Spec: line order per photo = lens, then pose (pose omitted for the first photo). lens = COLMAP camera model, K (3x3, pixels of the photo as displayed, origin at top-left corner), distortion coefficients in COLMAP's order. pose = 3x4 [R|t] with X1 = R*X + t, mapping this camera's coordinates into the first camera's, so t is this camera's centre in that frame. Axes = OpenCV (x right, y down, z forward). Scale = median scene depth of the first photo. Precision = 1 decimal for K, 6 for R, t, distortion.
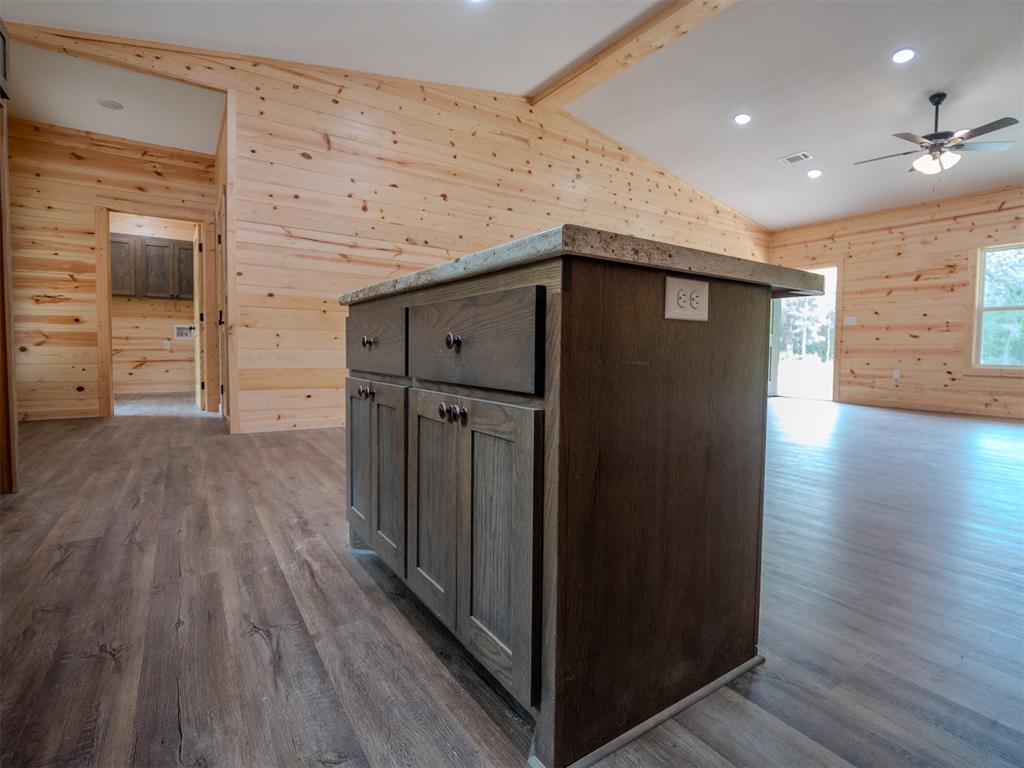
lens RADIAL K [[504.9, 0, 525.3], [0, 504.9, 372.5], [0, 0, 1]] dist [-0.009346, -0.003120]
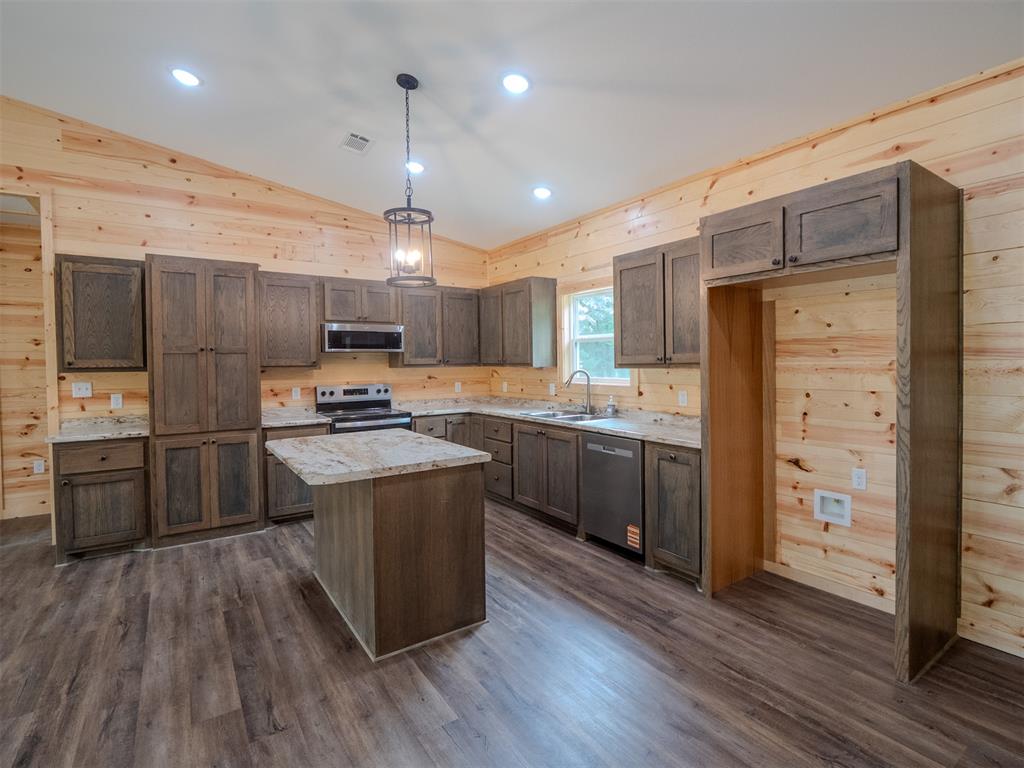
lens RADIAL K [[504.9, 0, 525.9], [0, 504.9, 374.4], [0, 0, 1]] dist [-0.009346, -0.003120]
pose [[-0.999952, -0.002599, -0.009417, -0.169717], [-0.003283, 0.997304, 0.073313, -0.183774], [0.009201, 0.073340, -0.997265, 0.916185]]
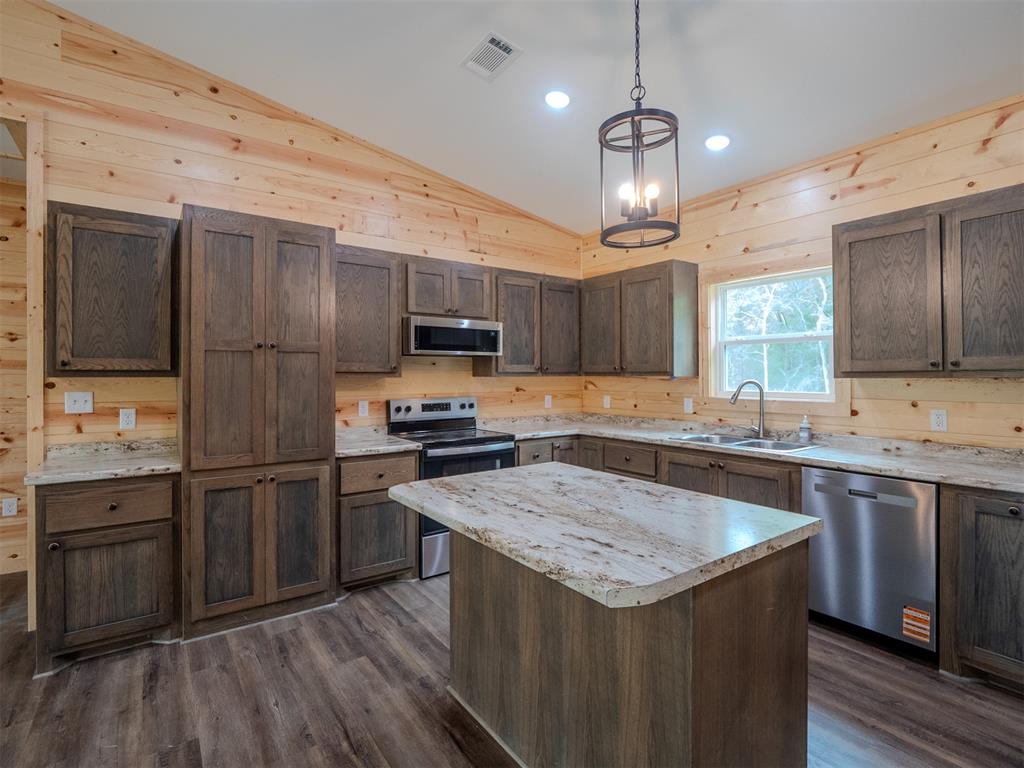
lens RADIAL K [[504.9, 0, 524.6], [0, 504.9, 375.3], [0, 0, 1]] dist [-0.009346, -0.003120]
pose [[-0.999166, -0.011130, -0.039276, 0.068258], [-0.012983, 0.998799, 0.047242, -0.160326], [0.038703, 0.047713, -0.998111, 0.677252]]
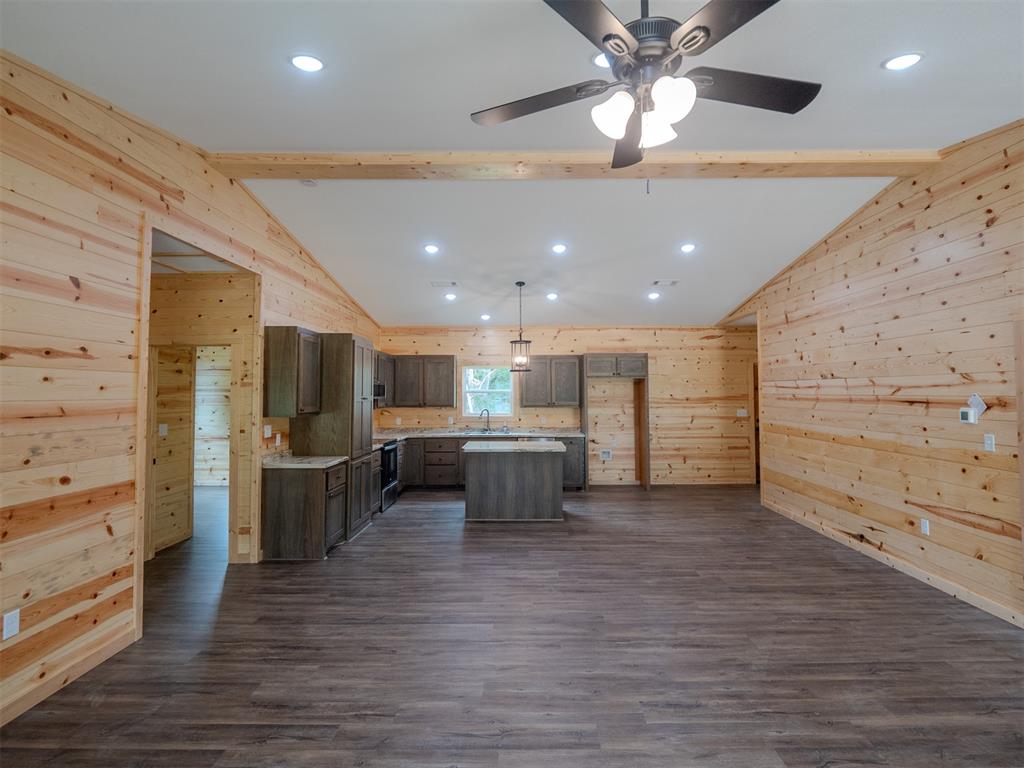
lens RADIAL K [[504.9, 0, 524.3], [0, 504.9, 373.3], [0, 0, 1]] dist [-0.009346, -0.003120]
pose [[-0.563702, -0.045705, -0.824713, 1.110039], [-0.044032, 0.998711, -0.025251, -0.209530], [0.824804, 0.022080, -0.564988, 1.088265]]
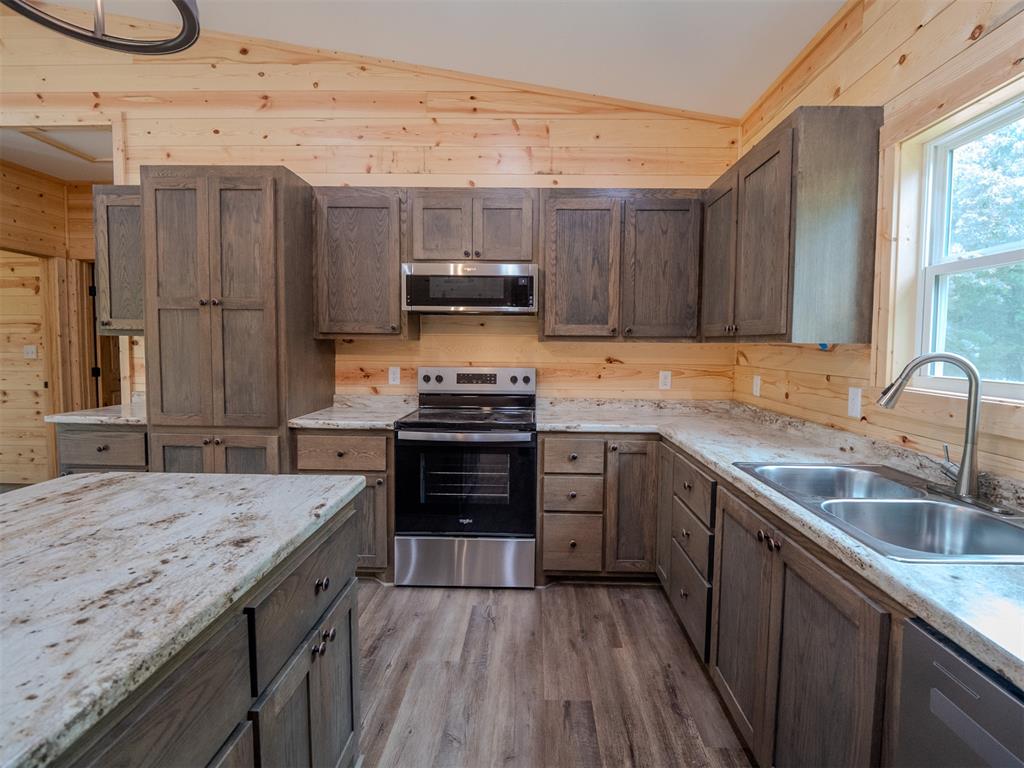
lens RADIAL K [[504.9, 0, 525.0], [0, 504.9, 375.4], [0, 0, 1]] dist [-0.009346, -0.003120]
pose [[-0.815720, -0.058801, 0.575451, -0.251215], [0.004644, 0.994122, 0.108164, -0.142967], [-0.578429, 0.090904, -0.810652, 0.350709]]
